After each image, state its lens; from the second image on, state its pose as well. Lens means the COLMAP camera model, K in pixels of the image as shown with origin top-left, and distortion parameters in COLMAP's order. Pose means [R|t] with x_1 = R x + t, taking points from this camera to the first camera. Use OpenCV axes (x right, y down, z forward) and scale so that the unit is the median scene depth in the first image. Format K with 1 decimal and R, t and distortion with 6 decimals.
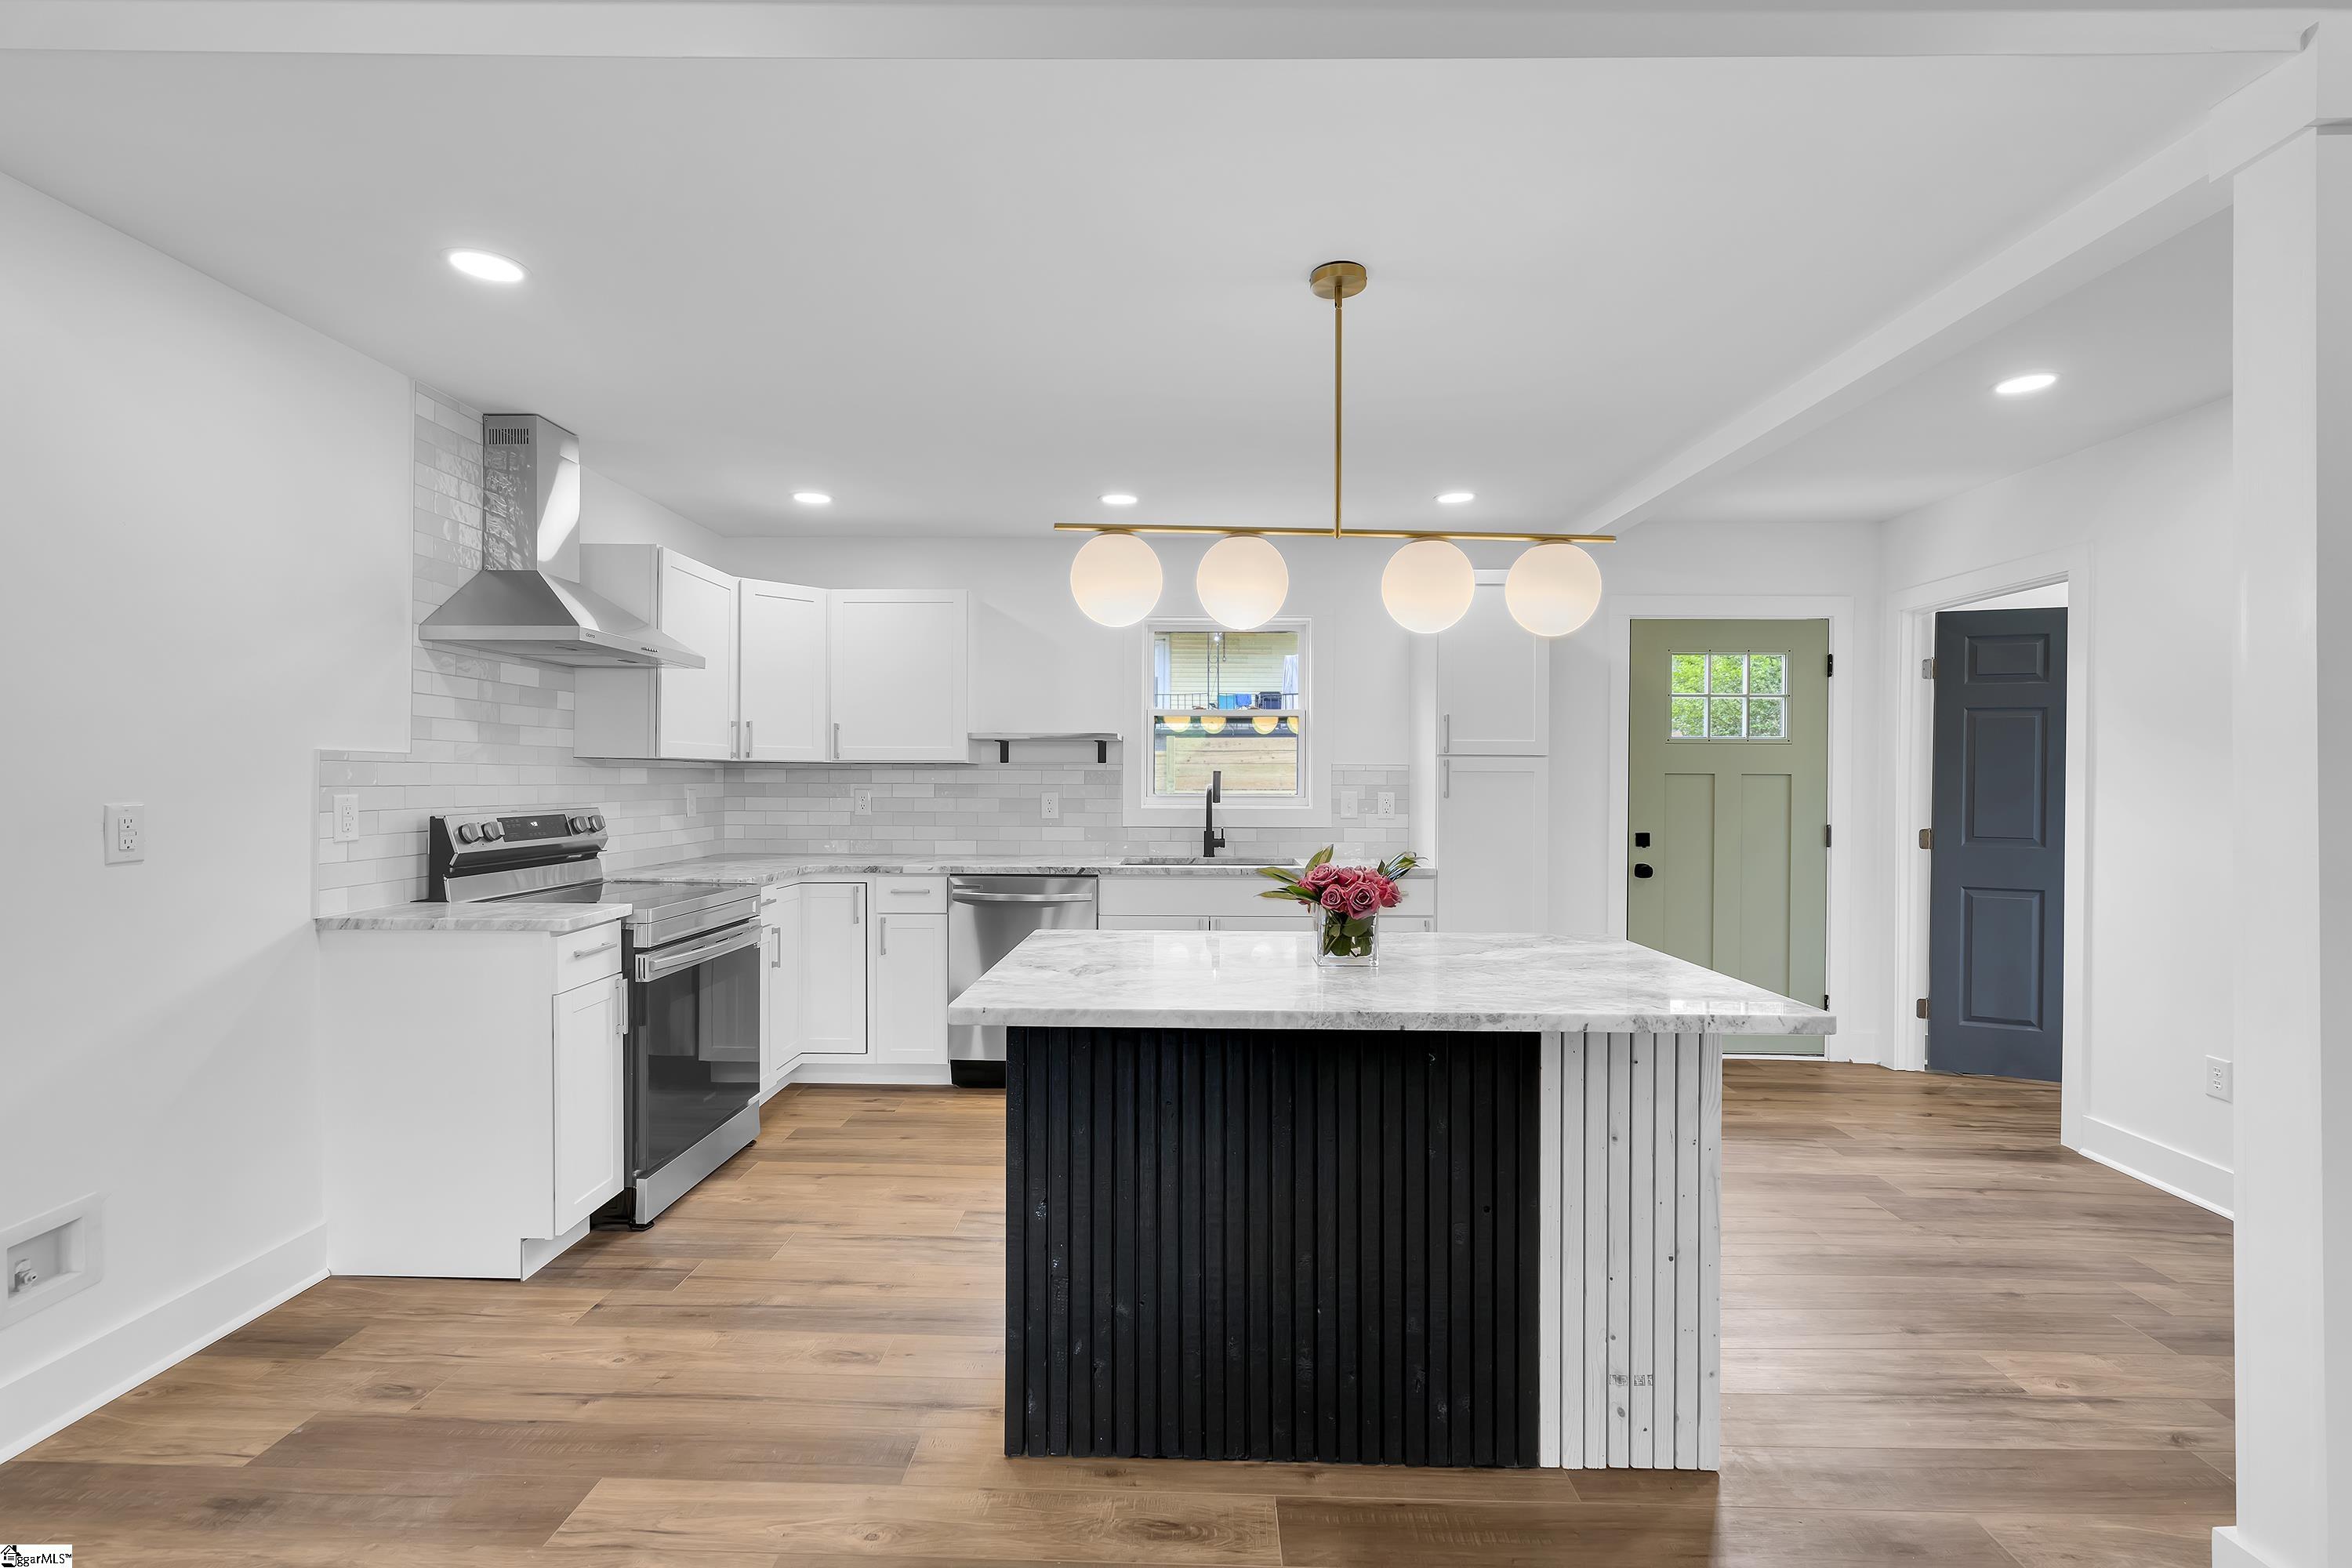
lens RADIAL K [[1053.1, 0, 1176.0], [0, 1053.1, 784.0], [0, 0, 1]] dist [-0.008300, 0.003956]
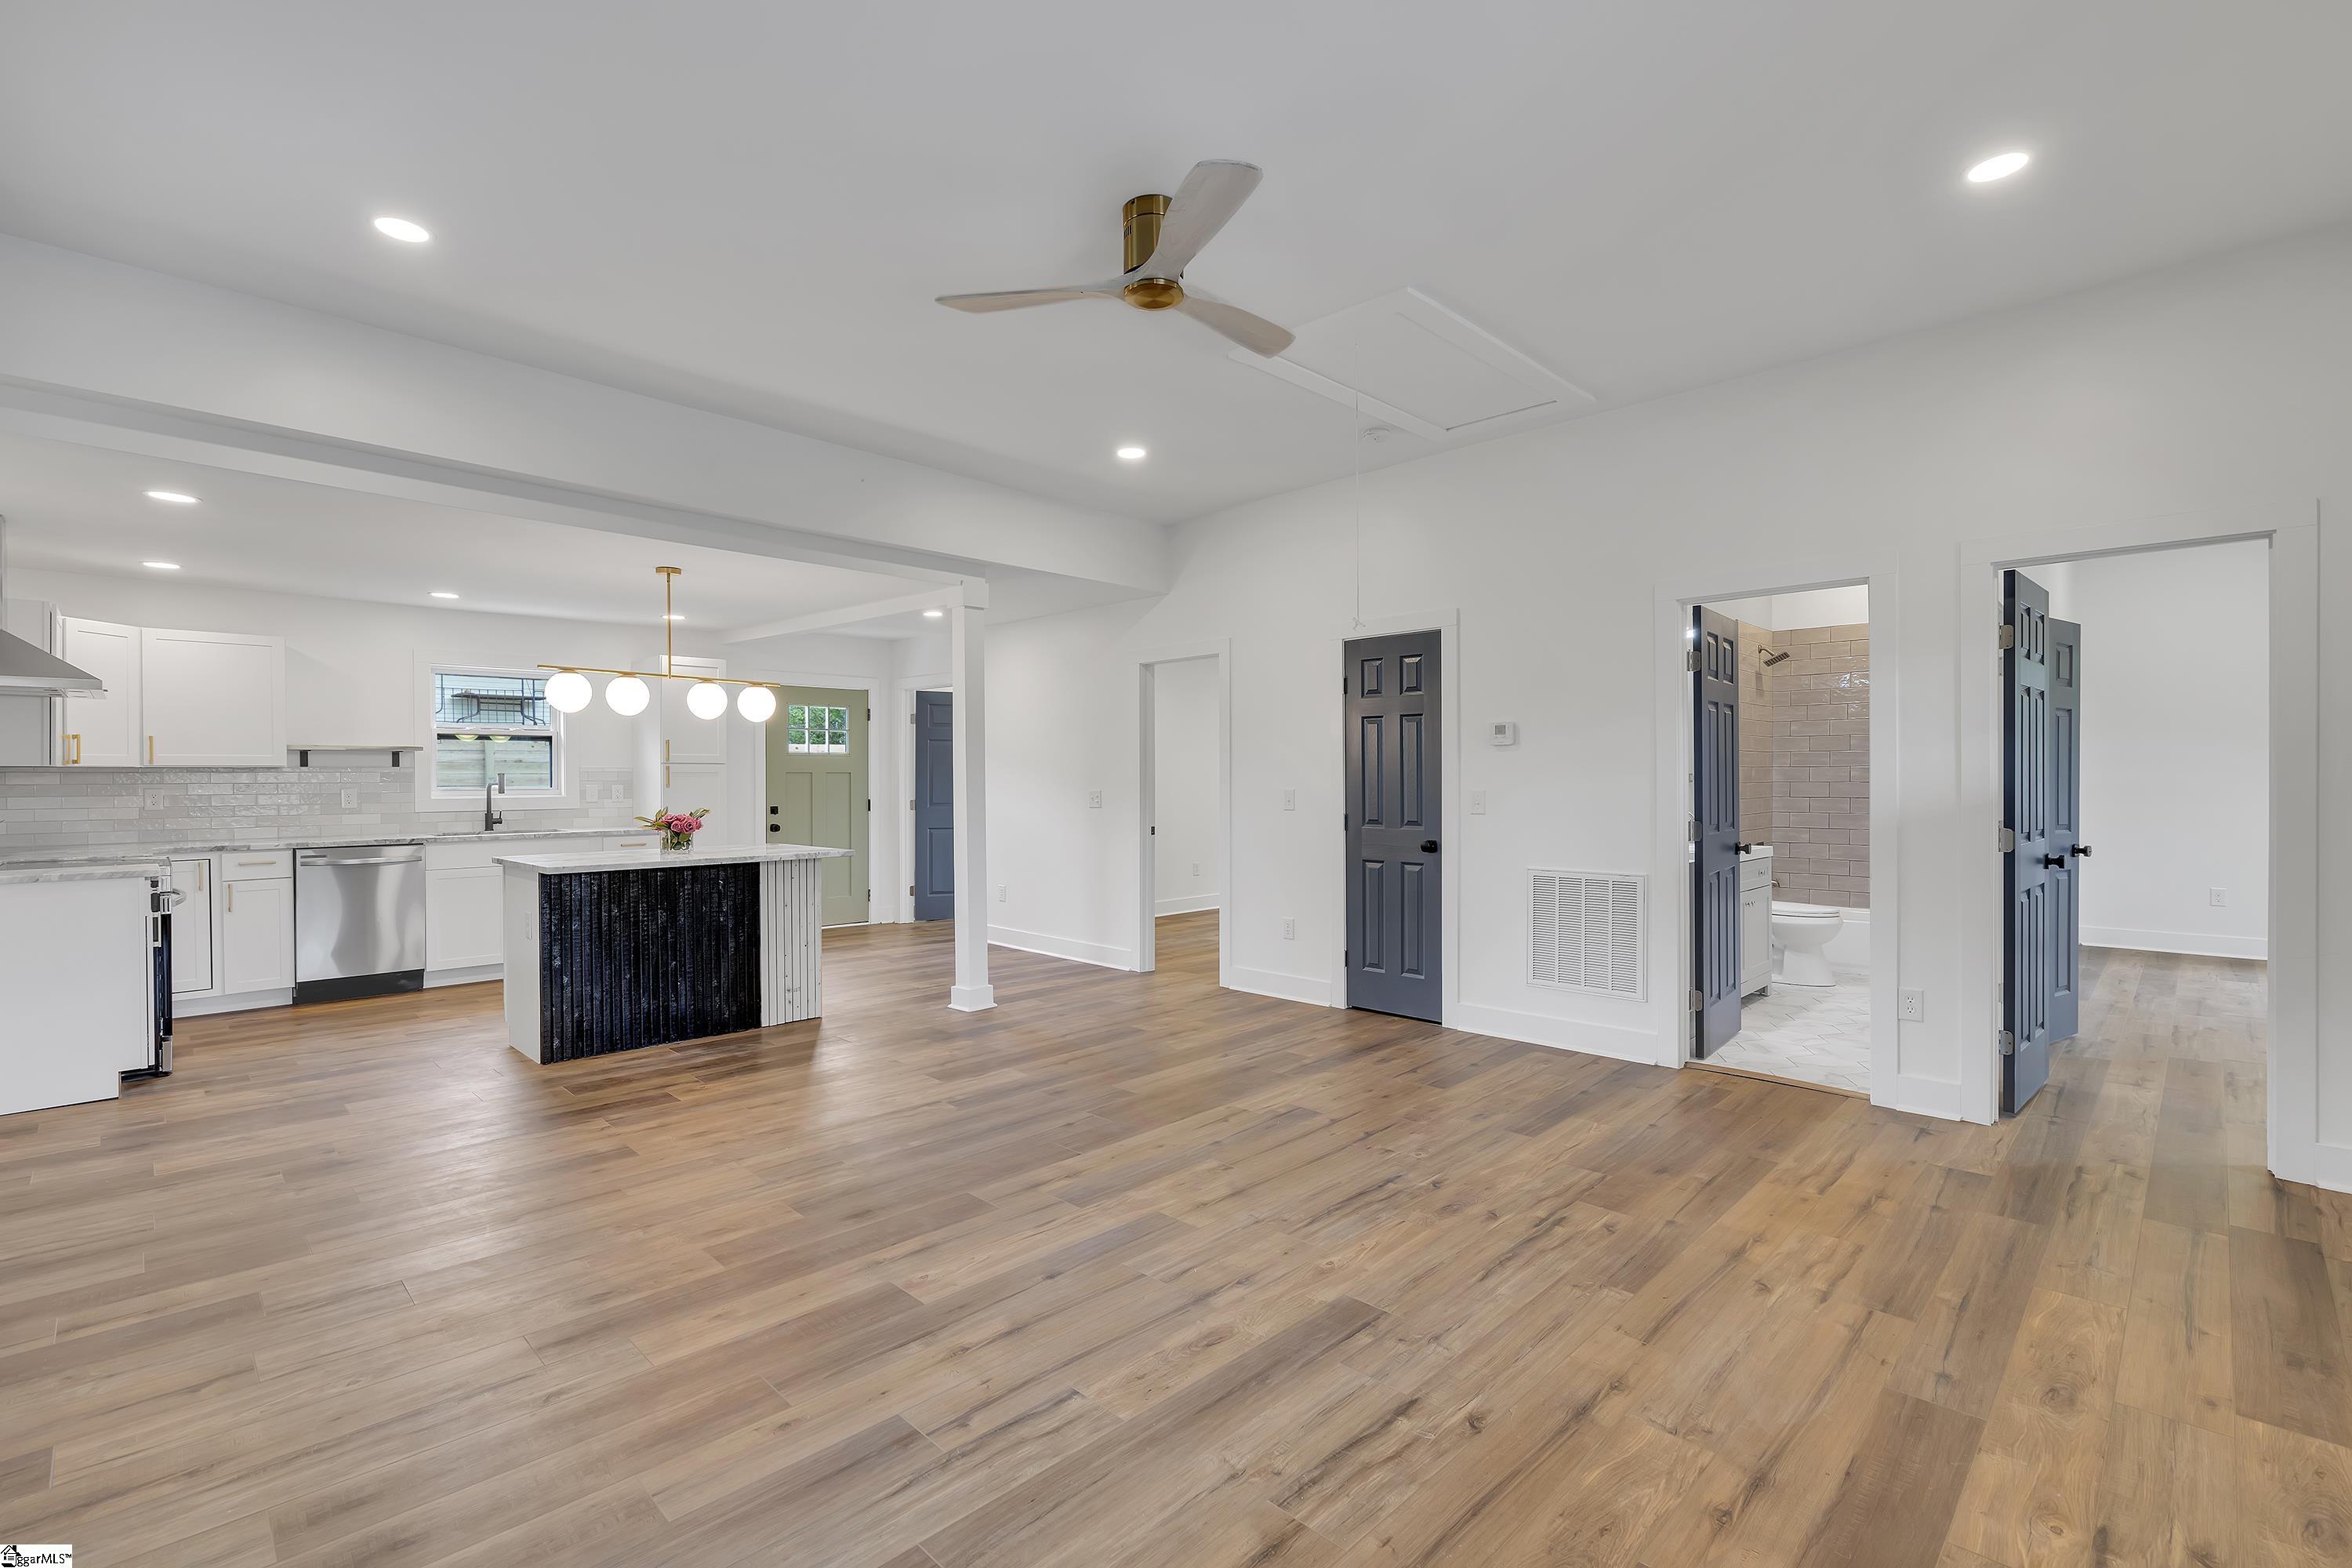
lens RADIAL K [[1053.1, 0, 1176.0], [0, 1053.1, 784.0], [0, 0, 1]] dist [-0.008300, 0.003956]
pose [[0.685758, -0.012932, 0.727714, -0.474347], [0.007229, 0.999914, 0.010957, -0.006699], [-0.727793, -0.002253, 0.685793, -0.879857]]
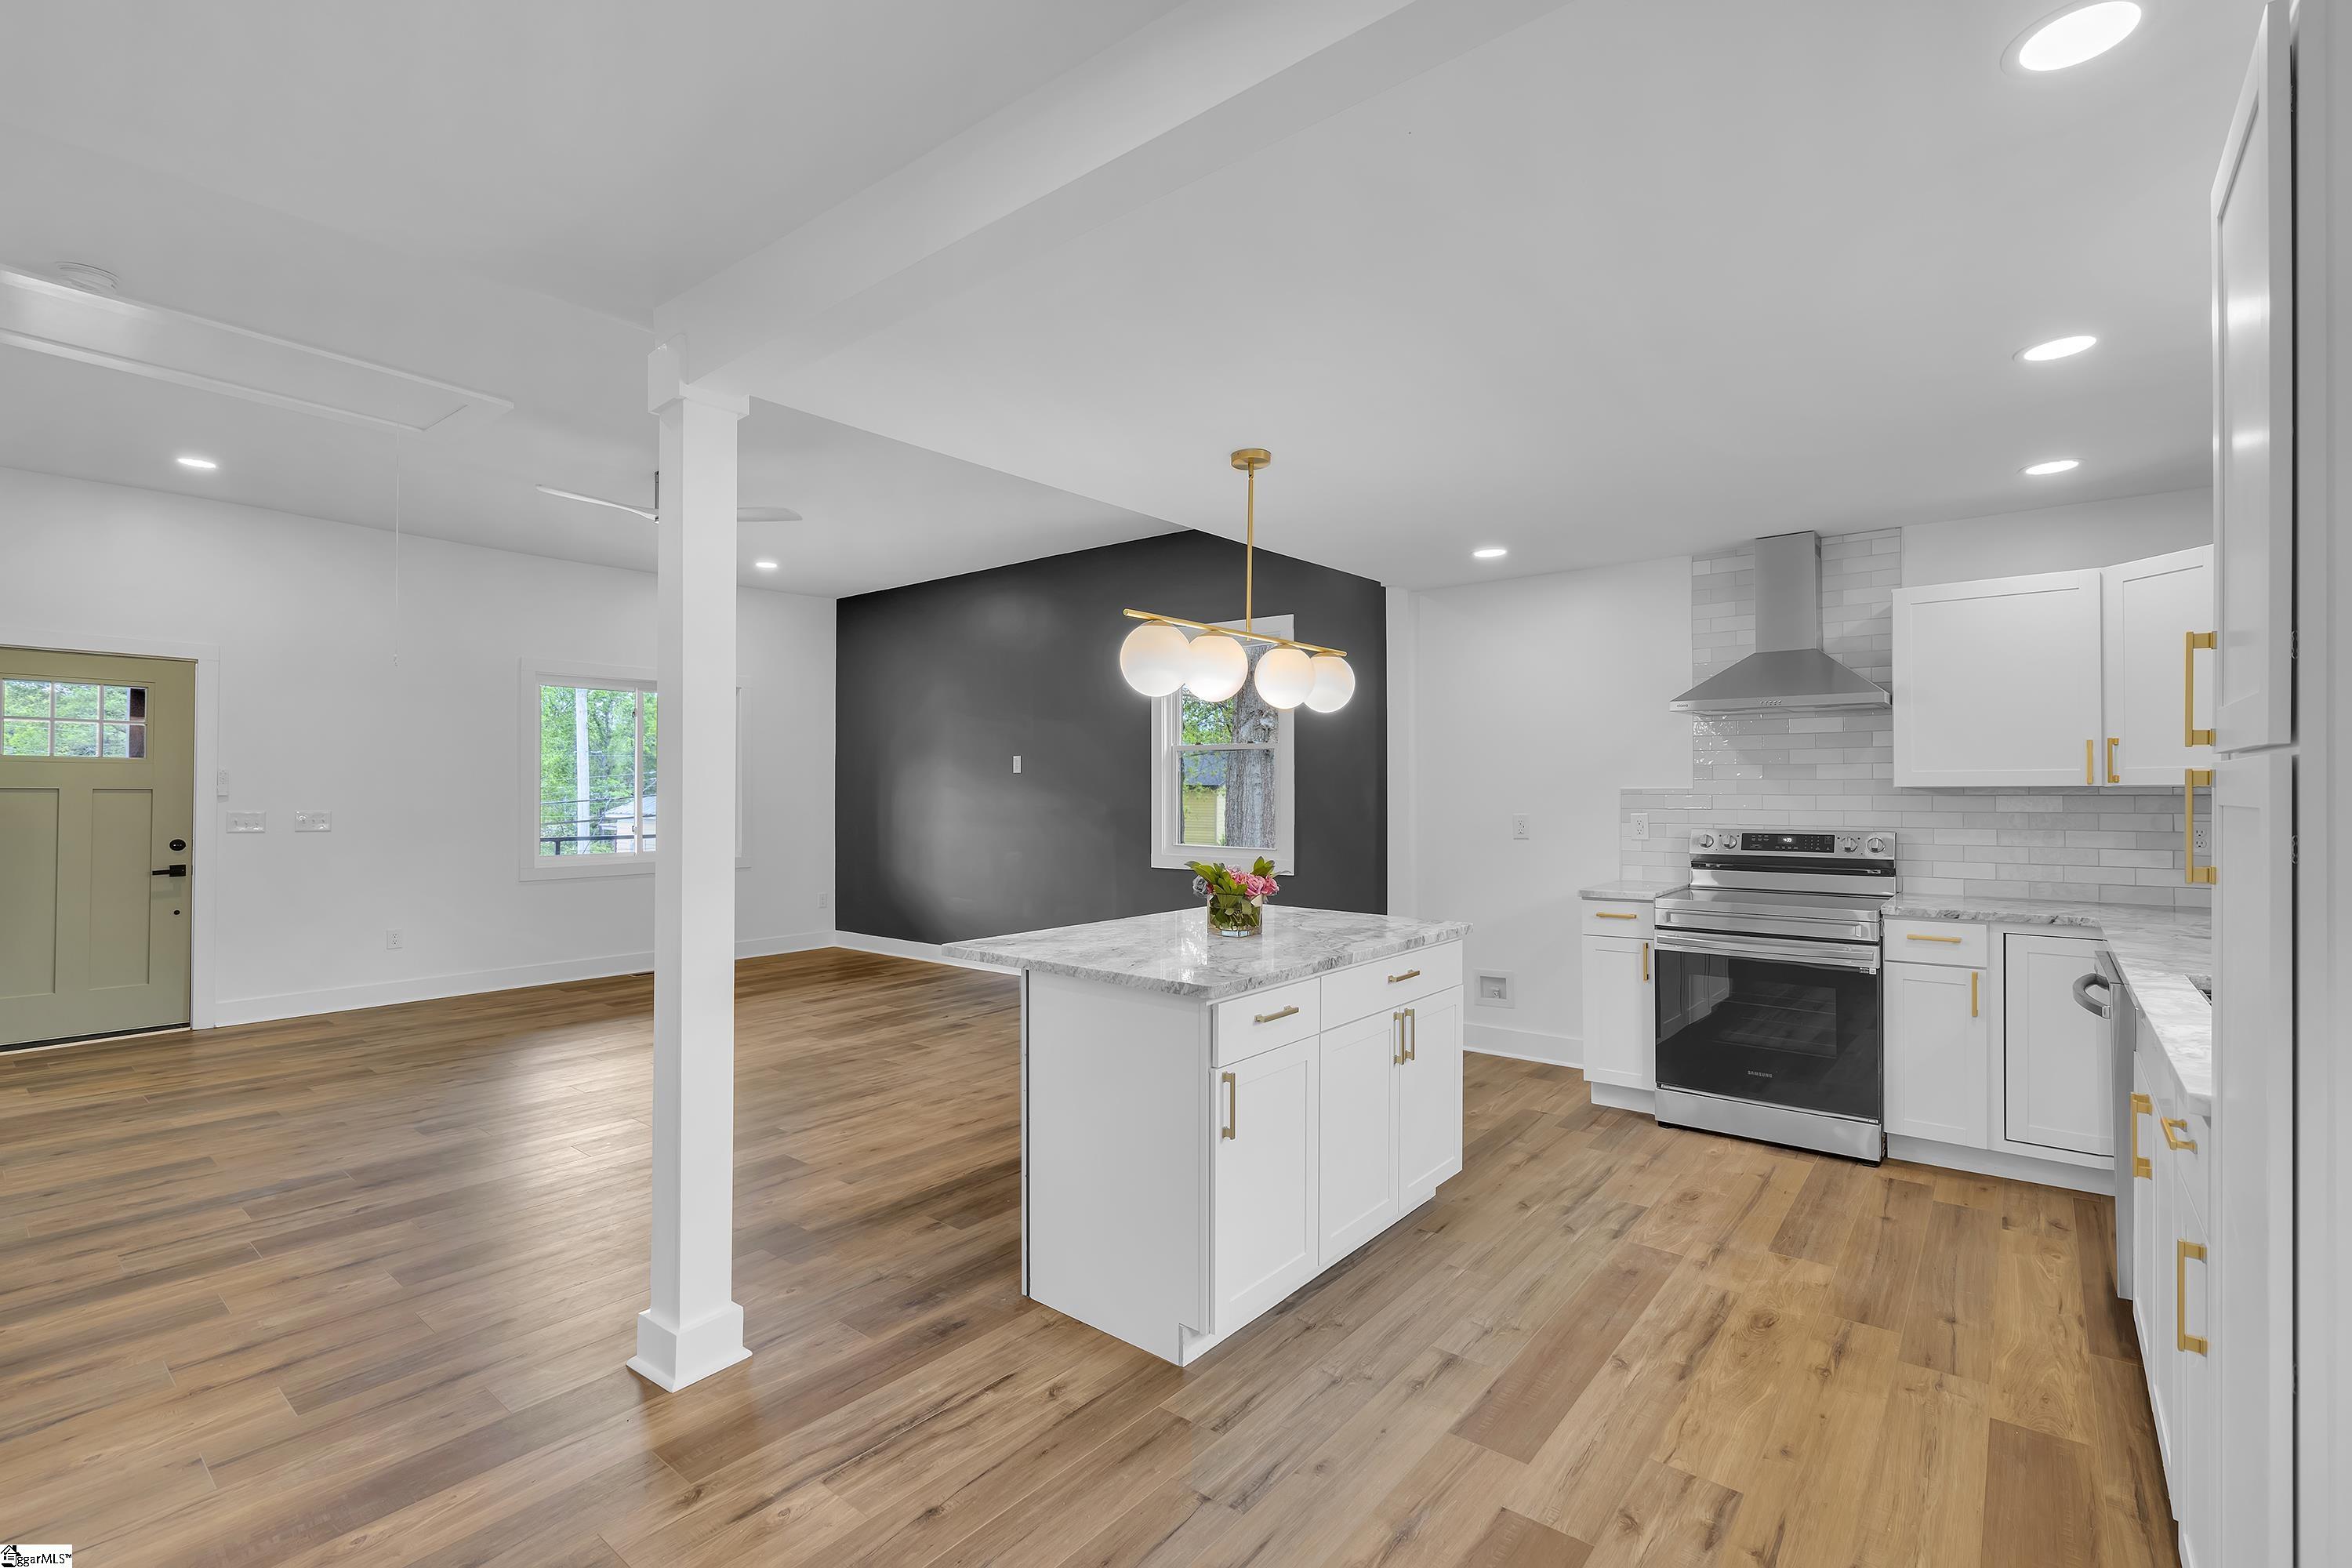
lens RADIAL K [[1053.1, 0, 1176.0], [0, 1053.1, 784.0], [0, 0, 1]] dist [-0.008300, 0.003956]
pose [[-0.611457, -0.010217, -0.791212, 0.786607], [-0.006716, 0.999948, -0.007722, -0.014629], [0.791249, 0.000592, -0.611493, 1.049334]]
